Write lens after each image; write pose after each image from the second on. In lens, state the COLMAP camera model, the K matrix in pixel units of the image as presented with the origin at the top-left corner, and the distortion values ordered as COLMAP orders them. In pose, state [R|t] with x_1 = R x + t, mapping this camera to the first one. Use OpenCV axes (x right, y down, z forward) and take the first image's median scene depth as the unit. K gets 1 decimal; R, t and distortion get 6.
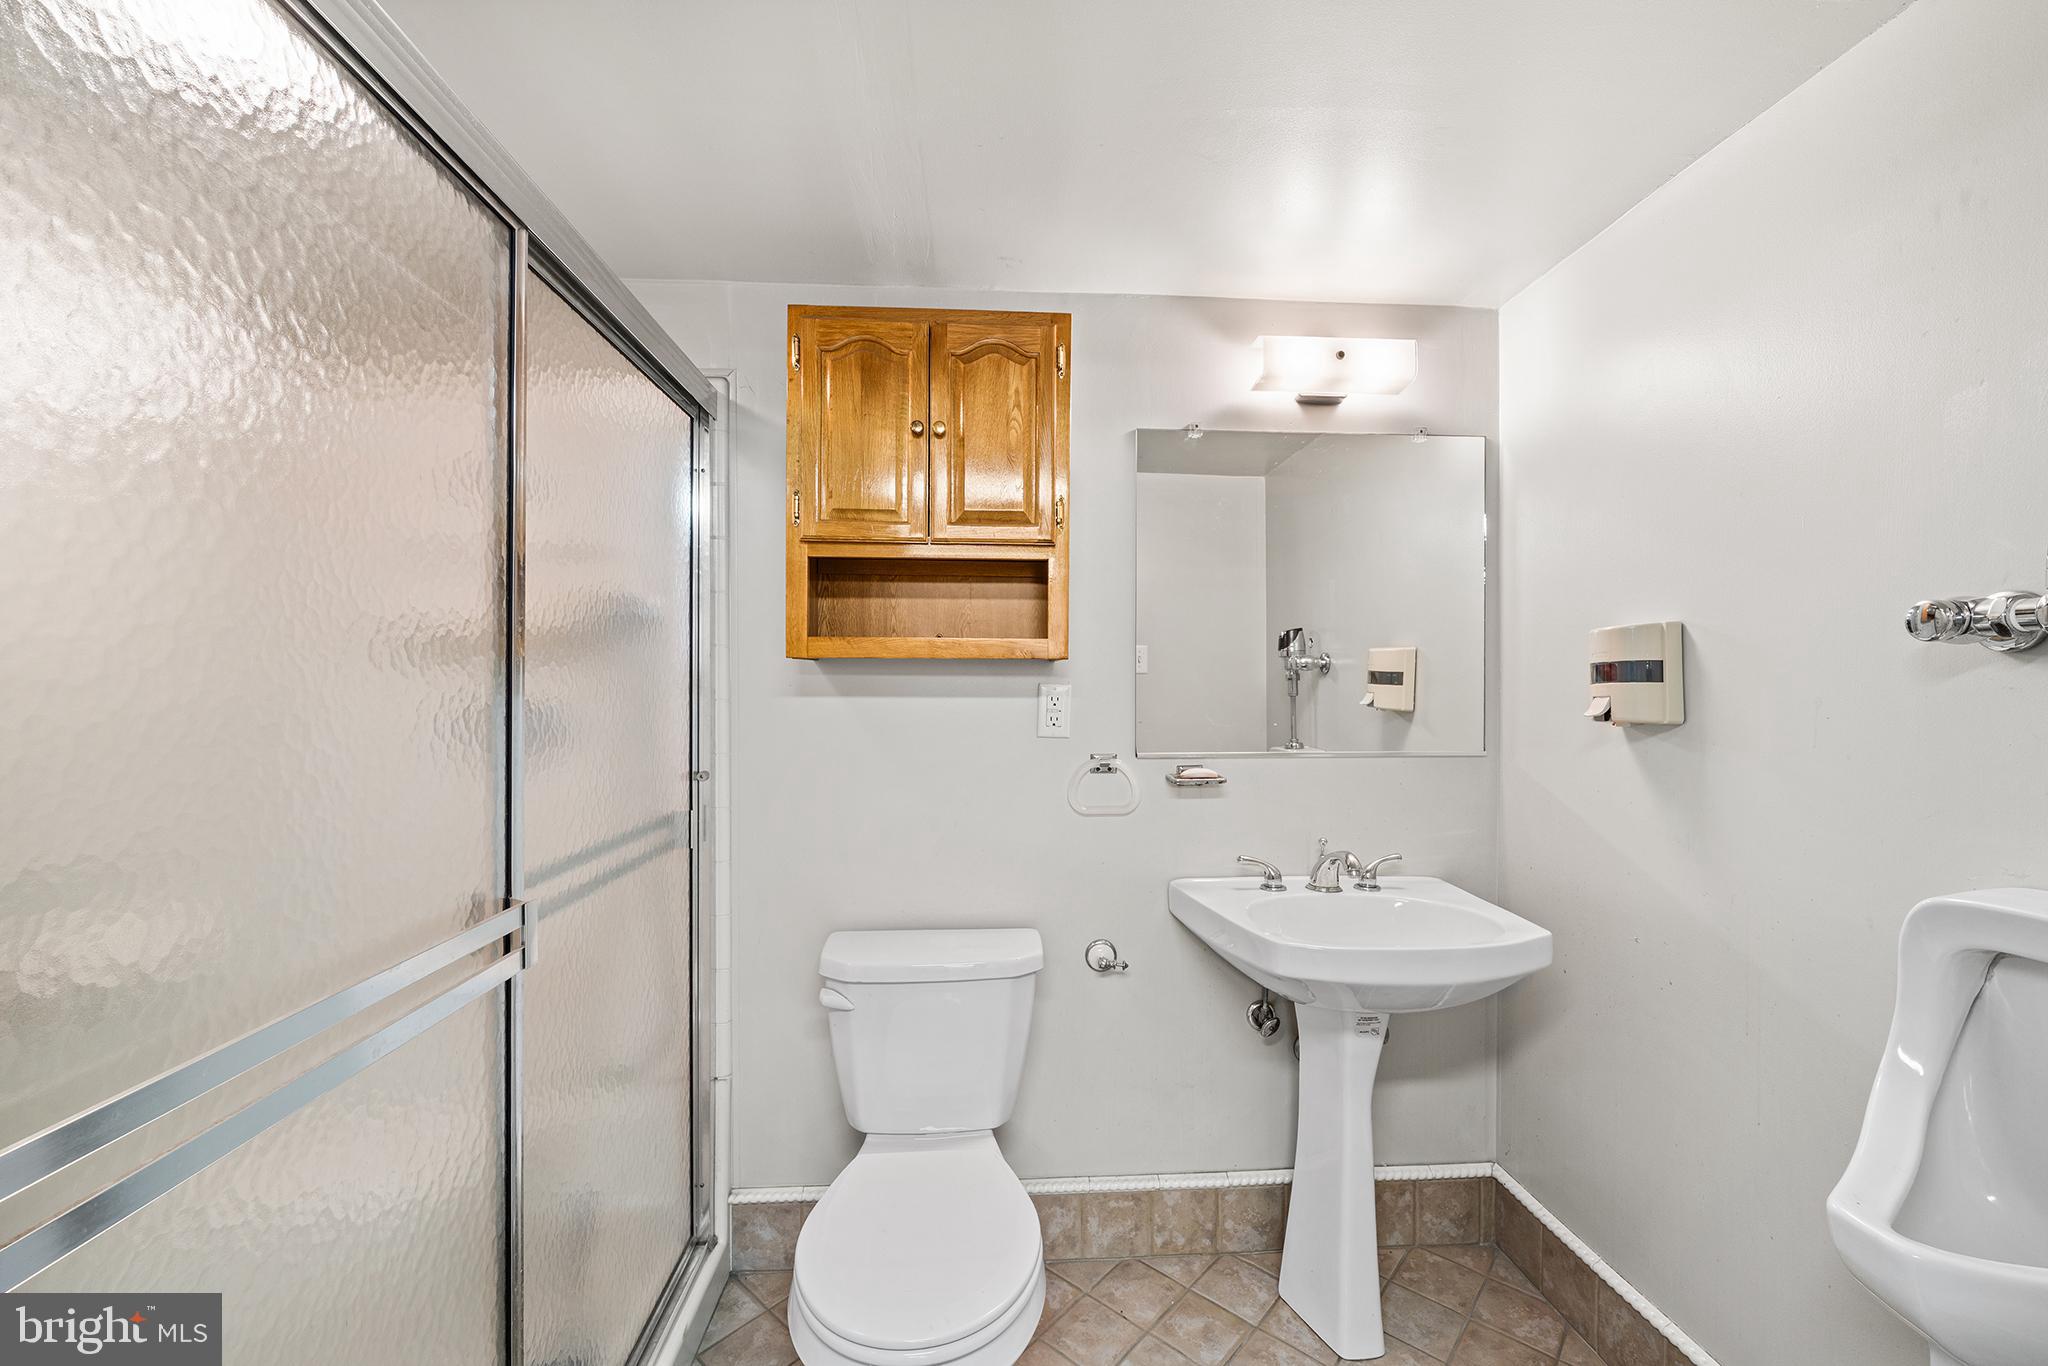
lens RADIAL K [[790.8, 0, 1023.9], [0, 790.8, 681.8], [0, 0, 1]] dist [-0.001405, -0.000157]
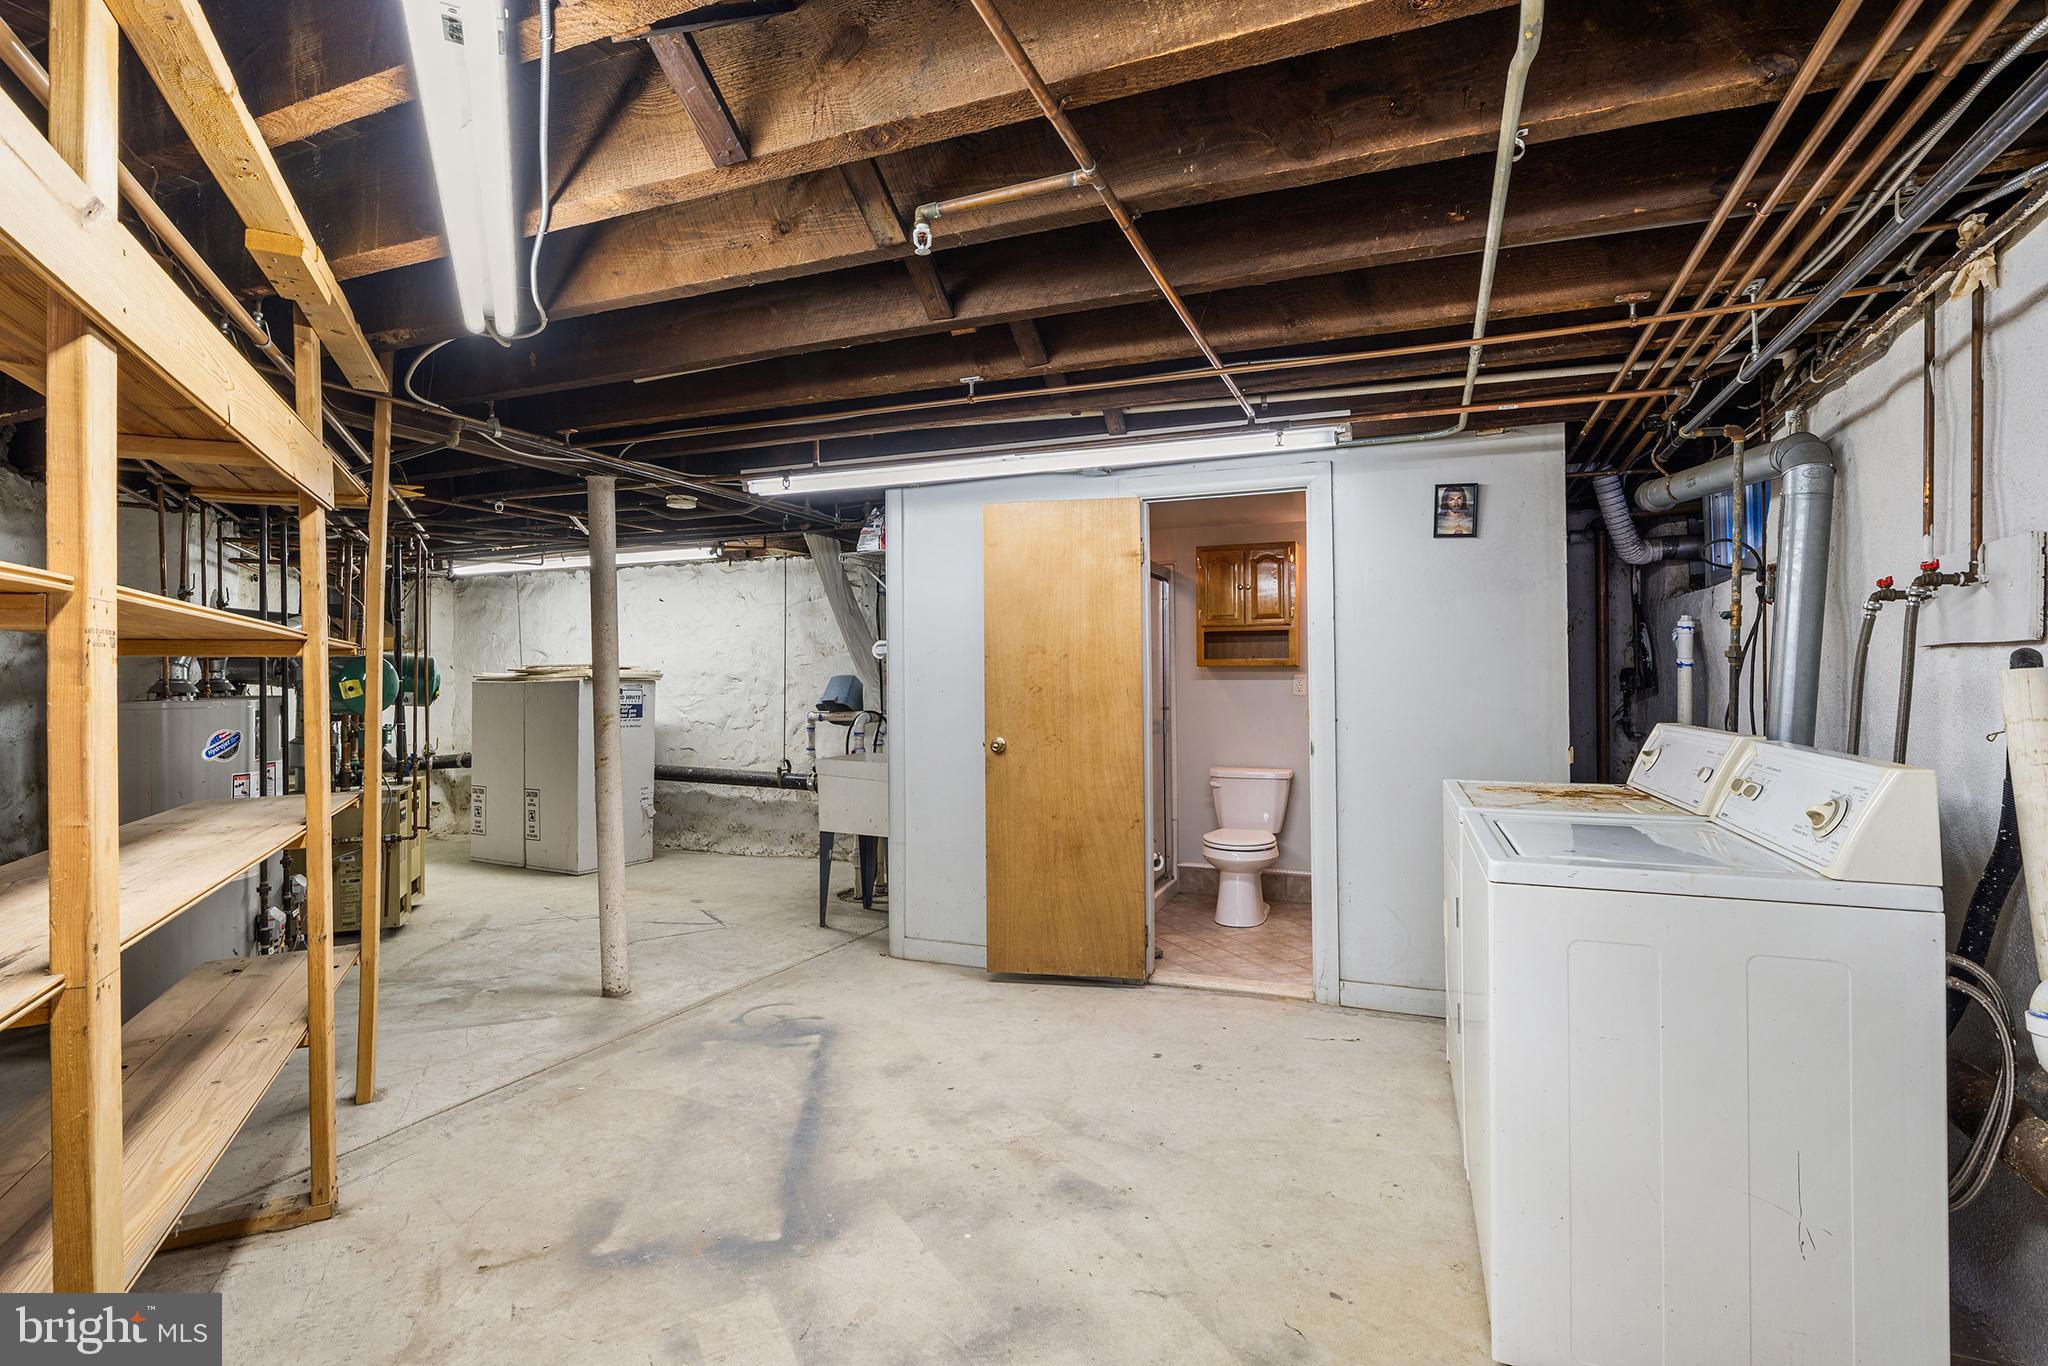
lens RADIAL K [[971.5, 0, 1027.7], [0, 971.5, 685.7], [0, 0, 1]] dist [0.000164, 0.000000]
pose [[0.897365, -0.005596, -0.441254, 0.692367], [0.007471, 0.999969, 0.002511, 0.024733], [0.441226, -0.005550, 0.897379, -2.395884]]
